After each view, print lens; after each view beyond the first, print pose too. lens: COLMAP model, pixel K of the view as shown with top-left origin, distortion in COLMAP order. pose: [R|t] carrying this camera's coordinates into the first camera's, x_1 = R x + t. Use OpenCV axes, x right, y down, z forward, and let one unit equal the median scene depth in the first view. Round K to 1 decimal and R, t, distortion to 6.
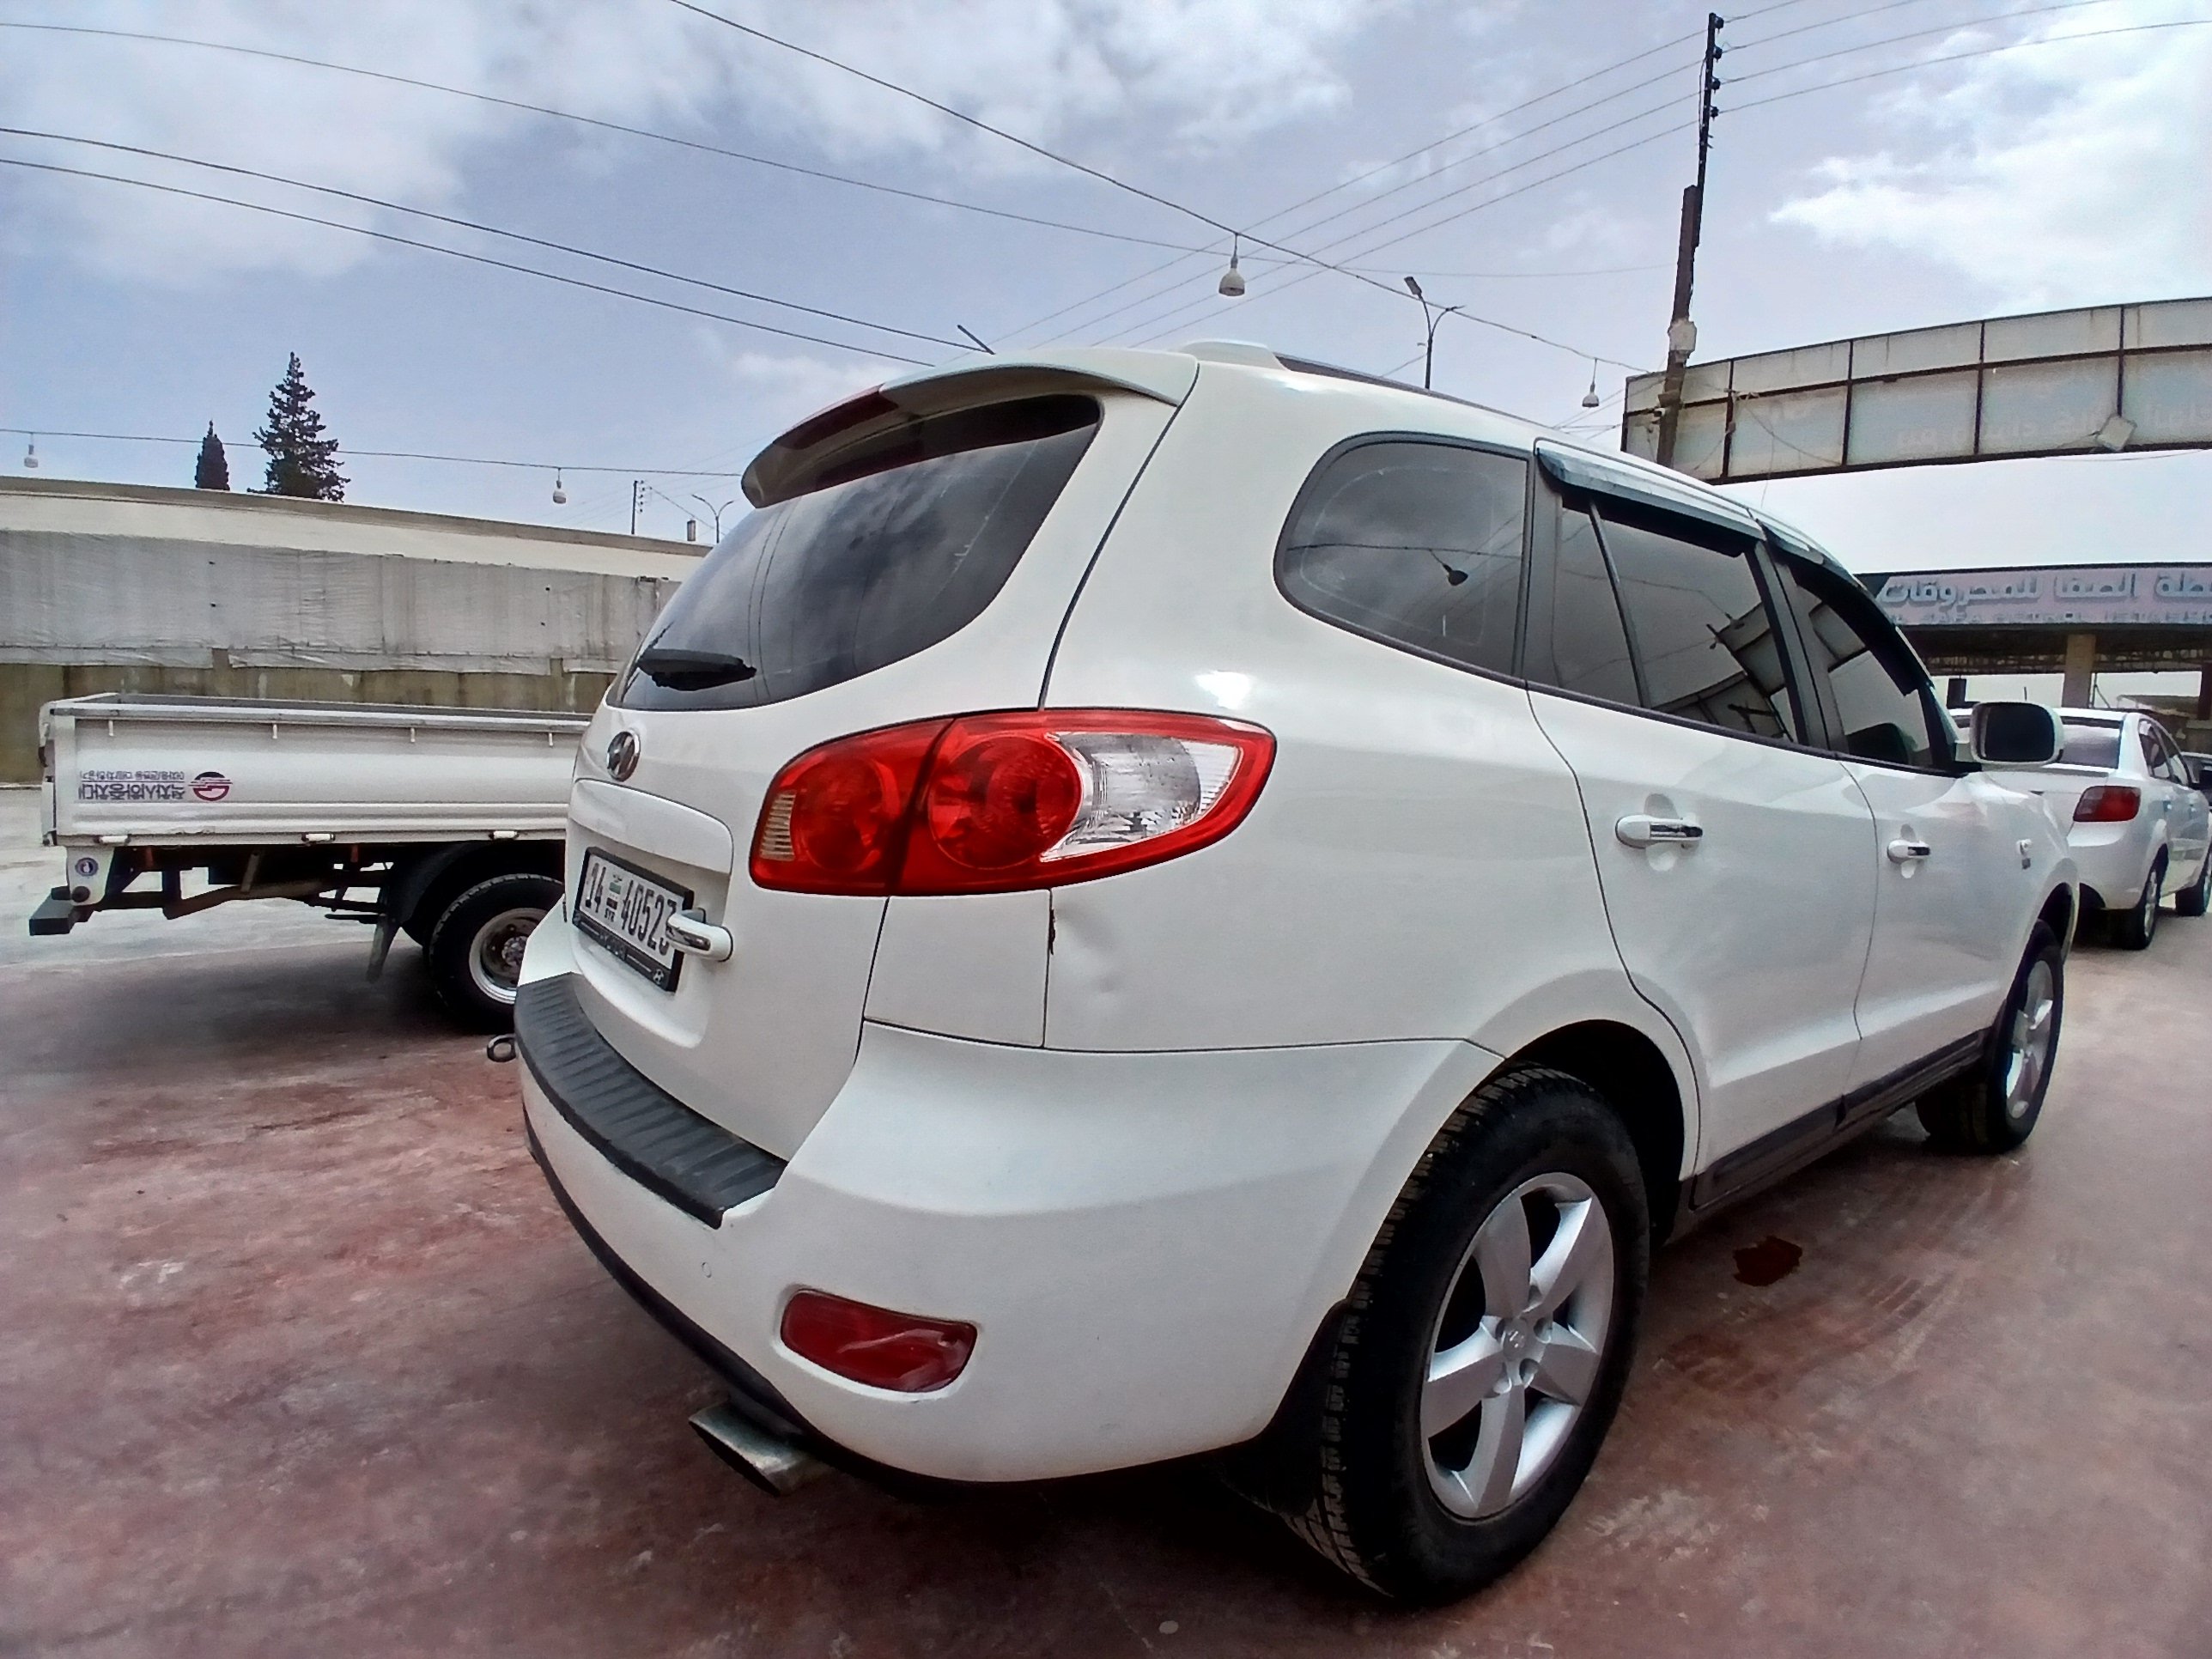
lens RADIAL K [[1095.0, 0, 1119.6], [0, 1095.0, 830.9], [0, 0, 1]] dist [0.018576, -0.056799]
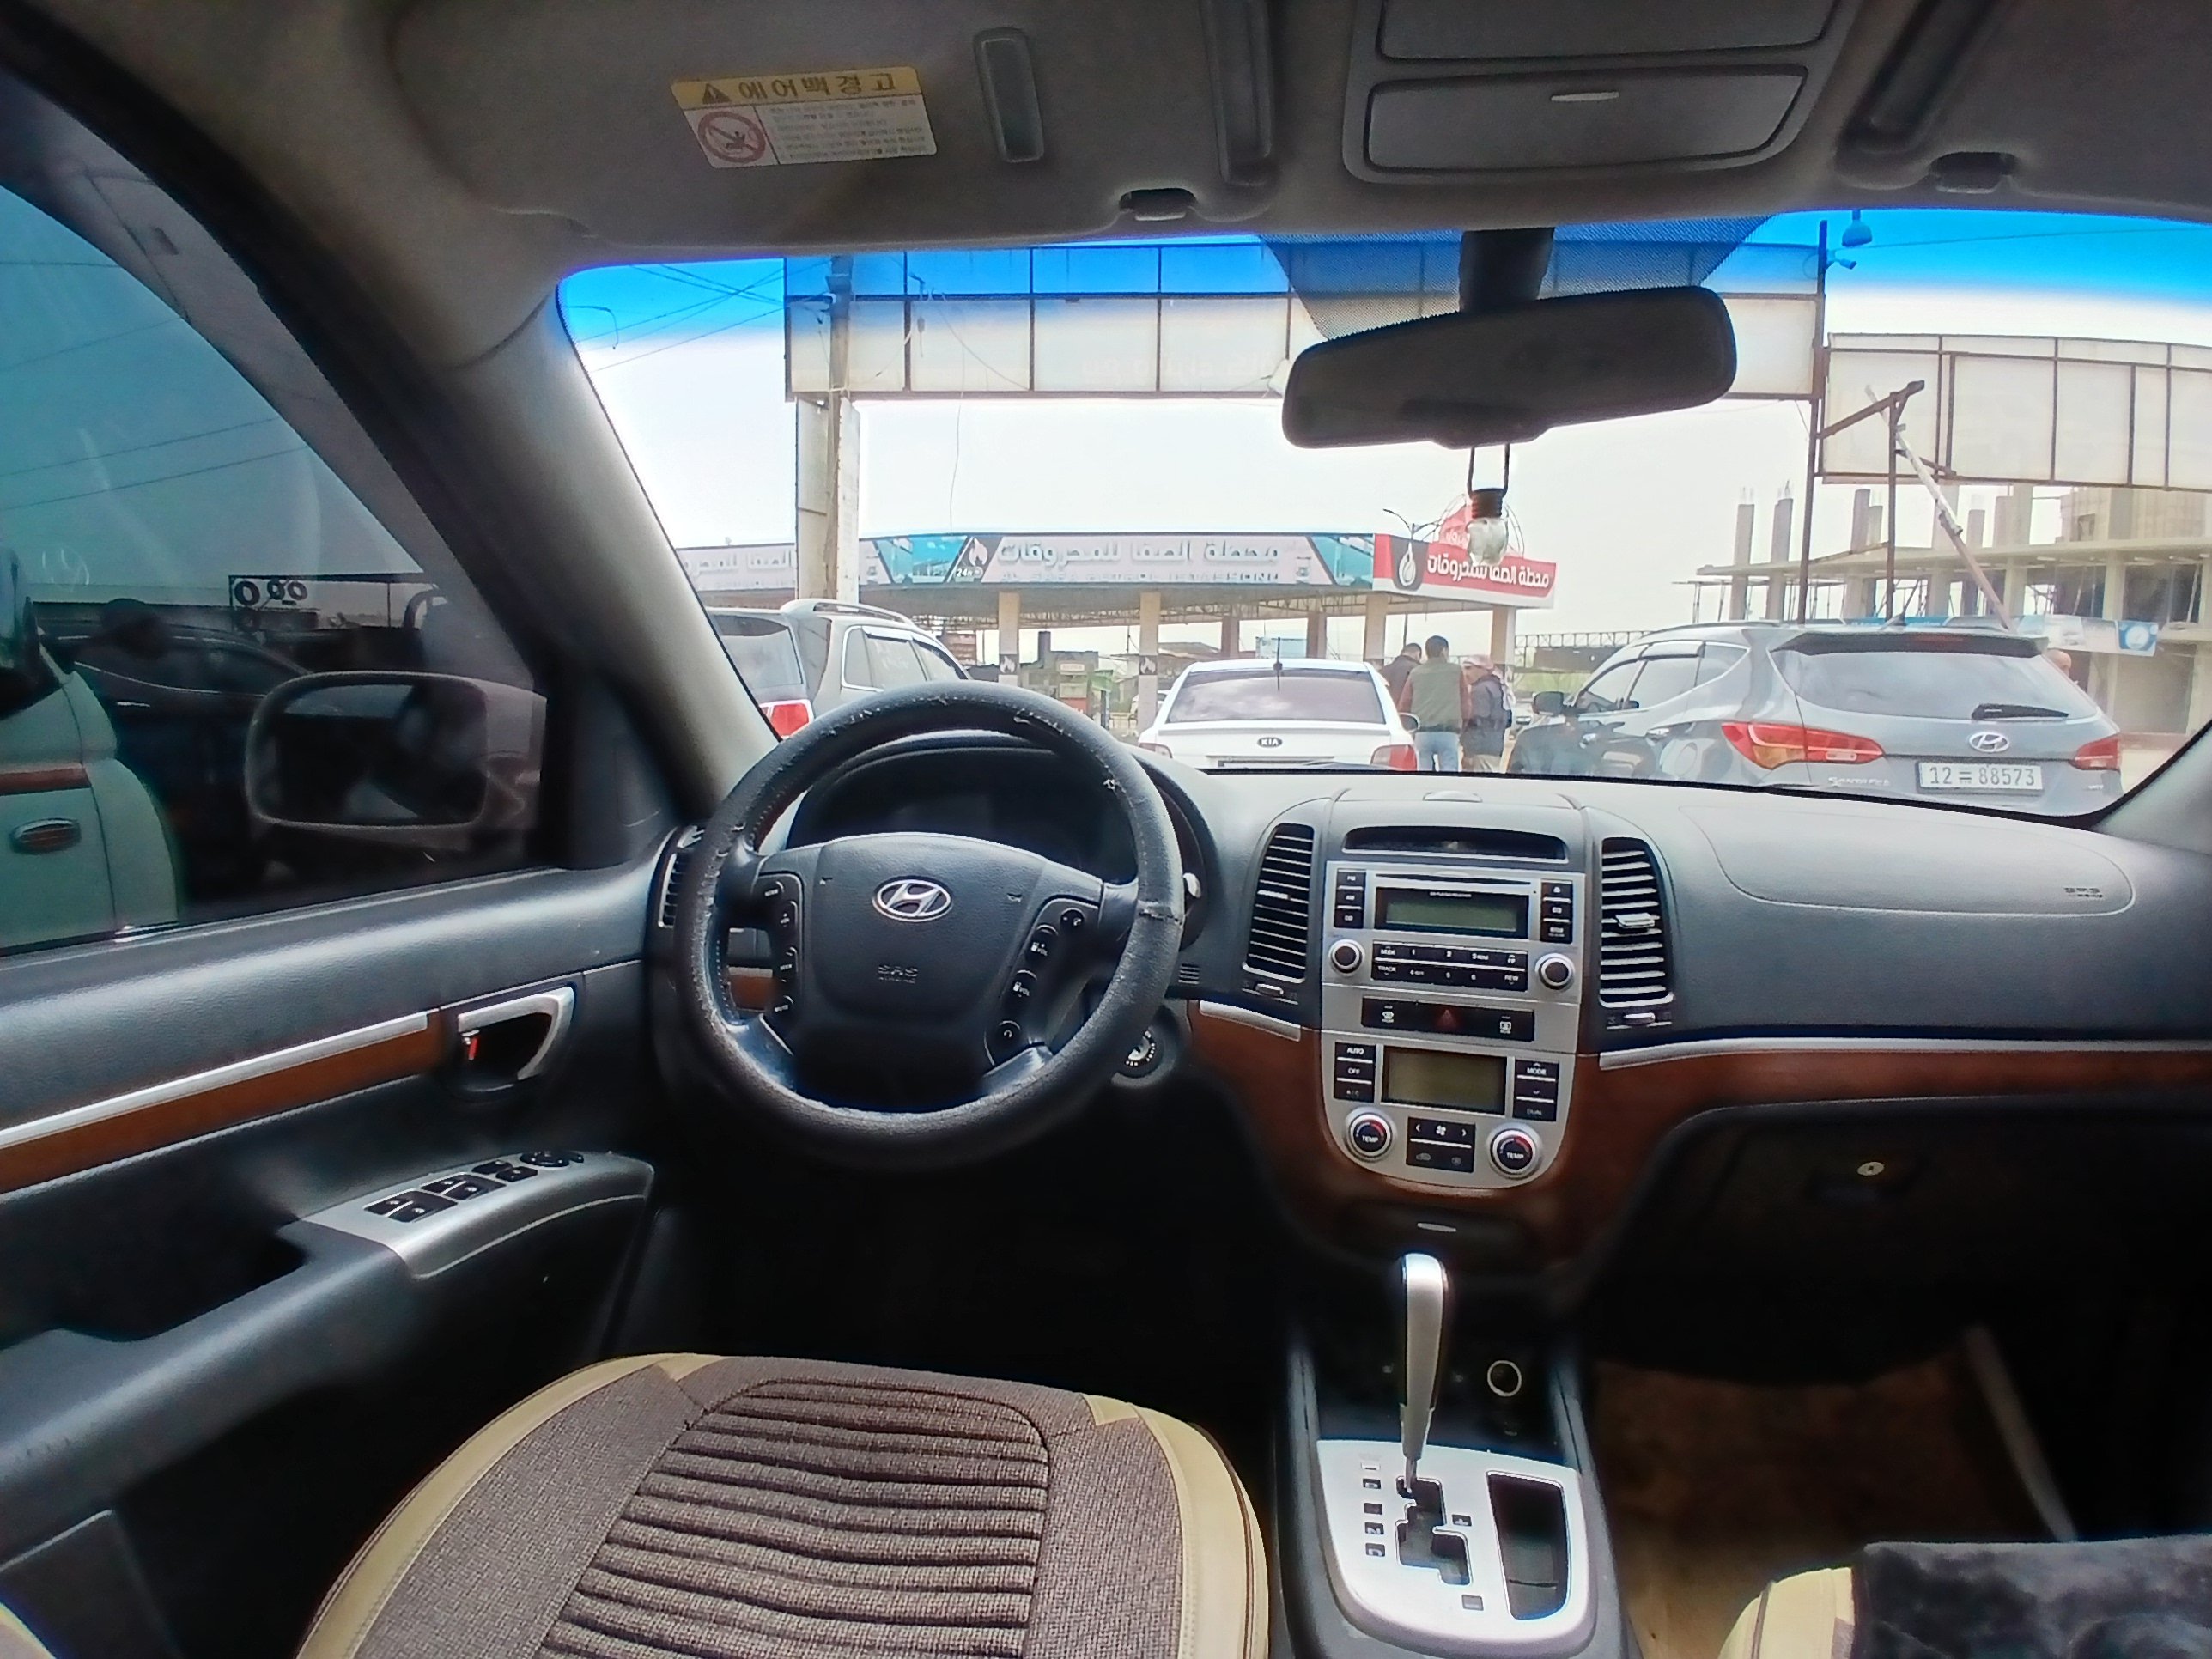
lens RADIAL K [[1109.6, 0, 1115.8], [0, 1109.6, 823.8], [0, 0, 1]] dist [-0.020646, -0.029266]
pose [[0.738053, -0.108791, 0.665915, 0.071537], [0.086533, 0.994028, 0.066489, -0.035574], [-0.669171, 0.008551, 0.743059, 0.286011]]
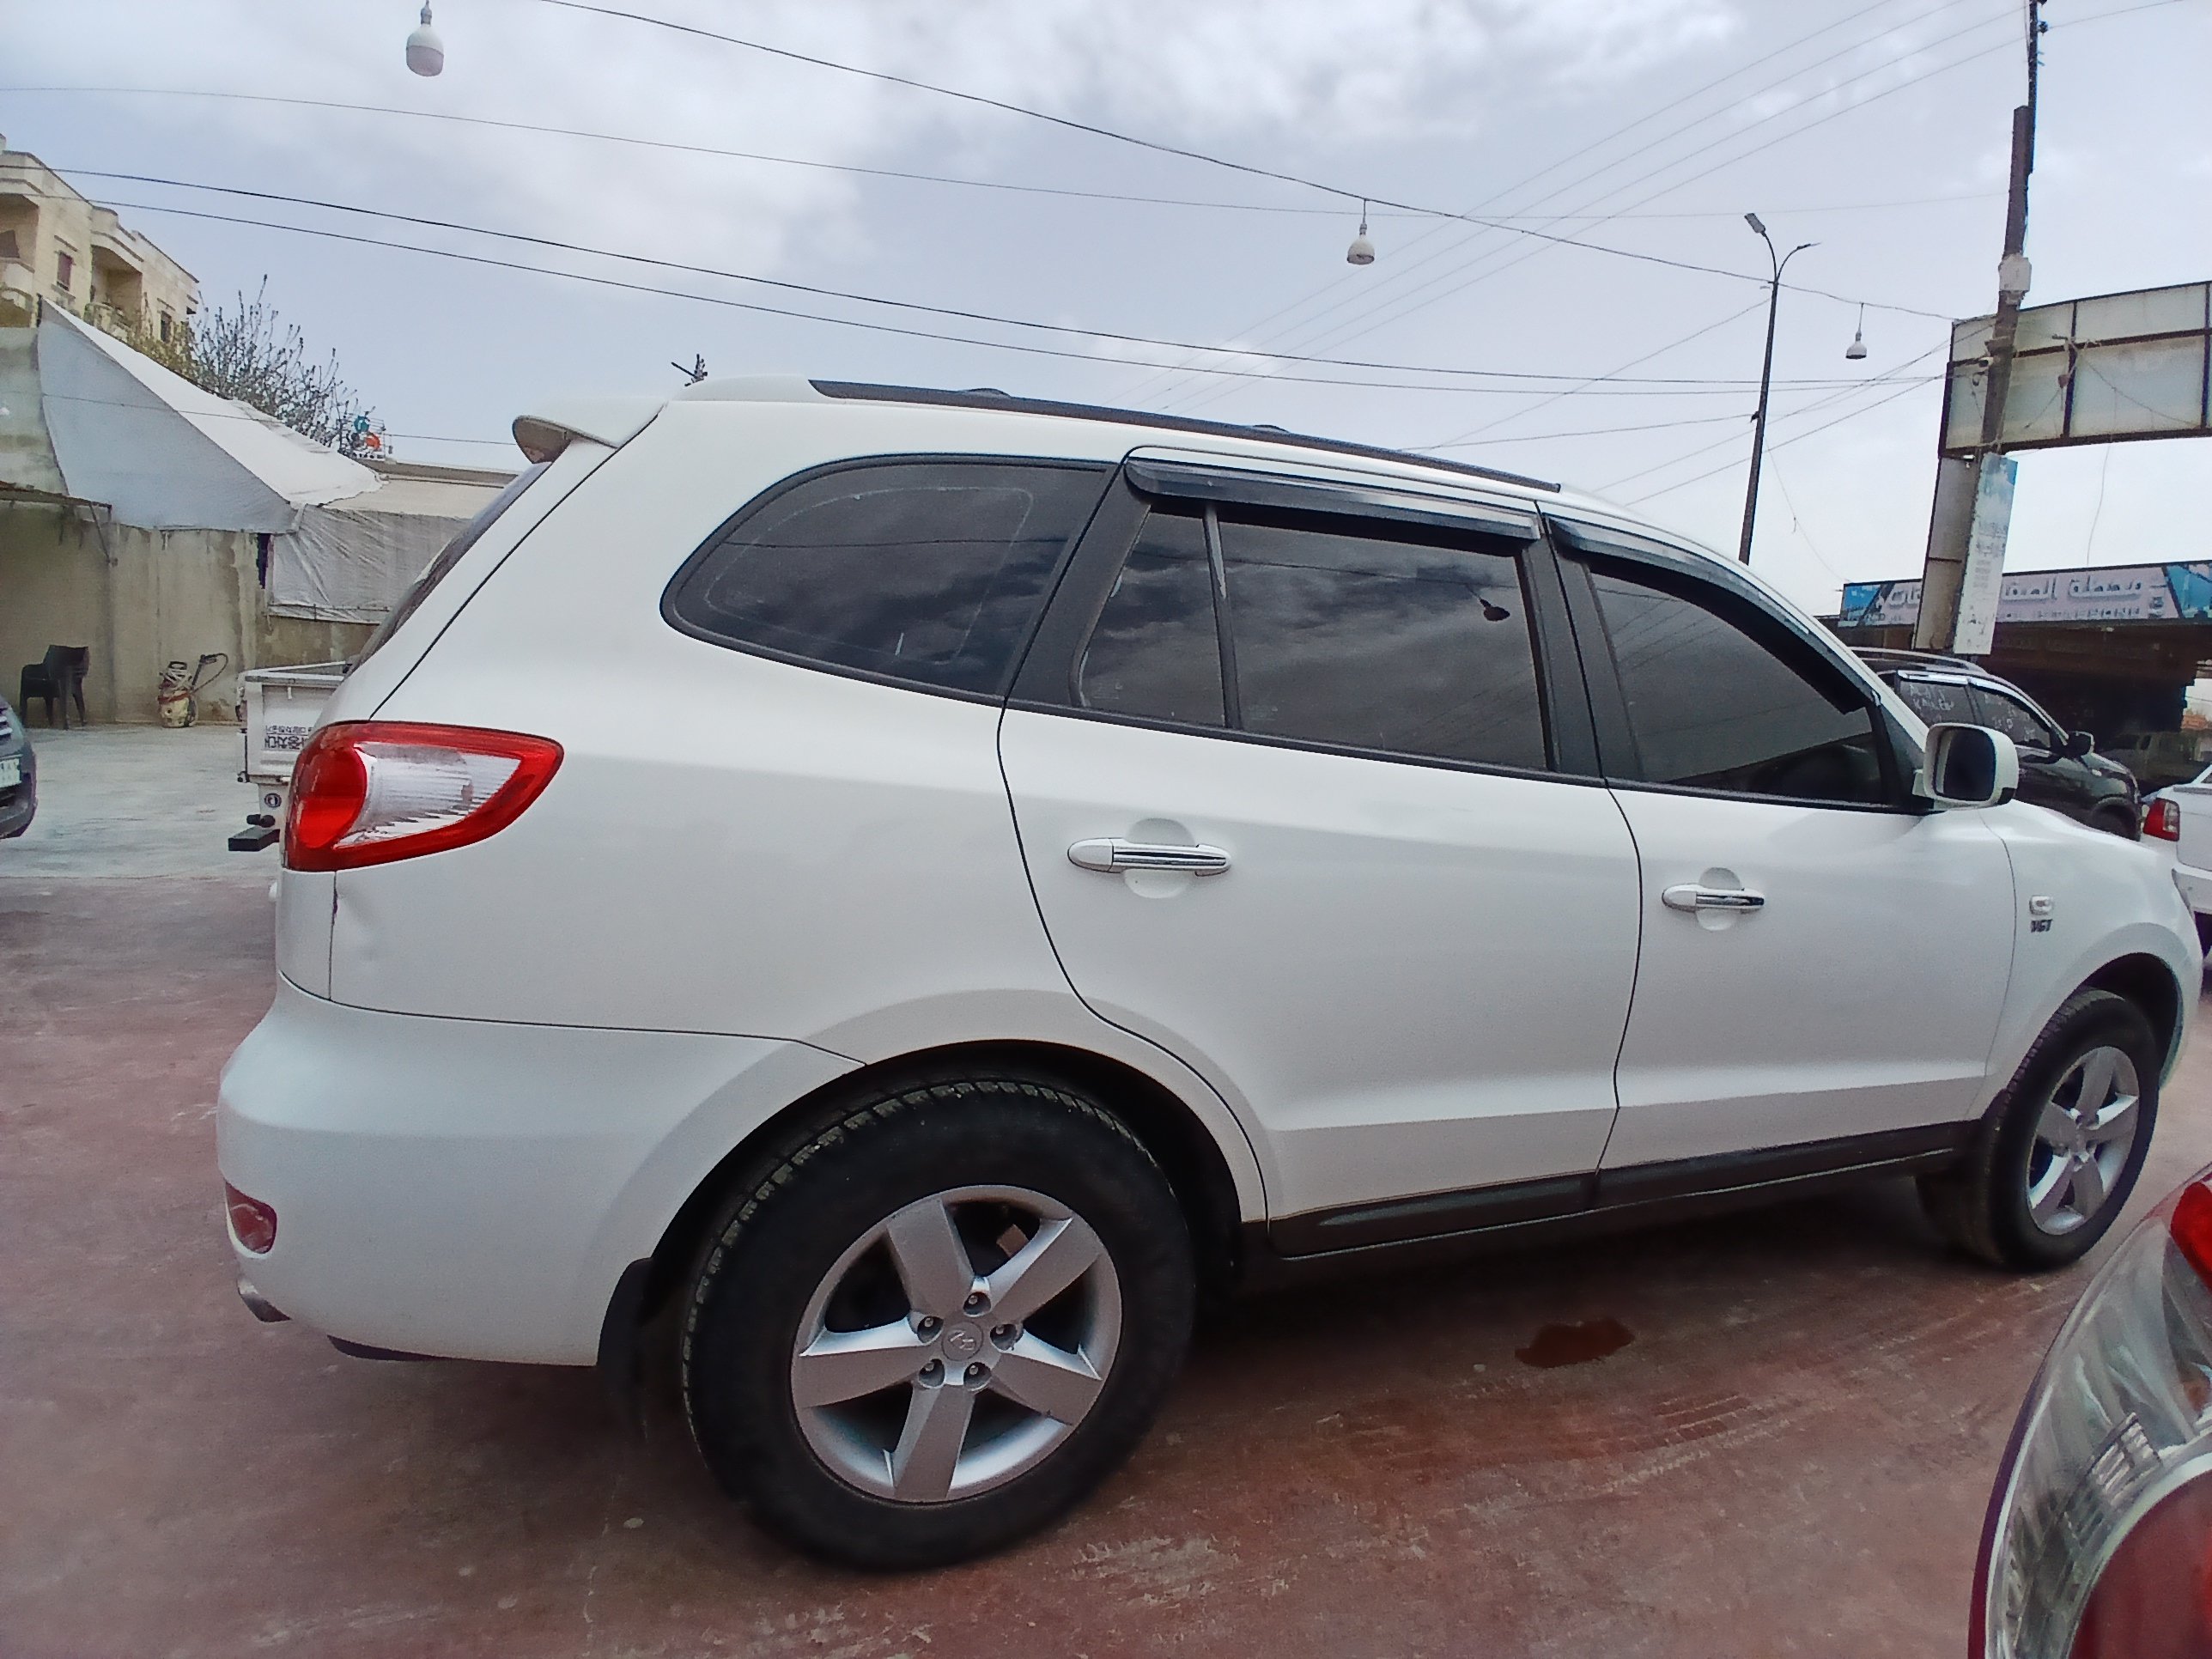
lens RADIAL K [[1109.6, 0, 1115.8], [0, 1109.6, 823.8], [0, 0, 1]] dist [-0.020646, -0.029266]
pose [[0.957406, 0.059729, -0.282500, 0.114206], [-0.054914, 0.998180, 0.024940, -0.007960], [0.283475, -0.008365, 0.958943, 0.008729]]
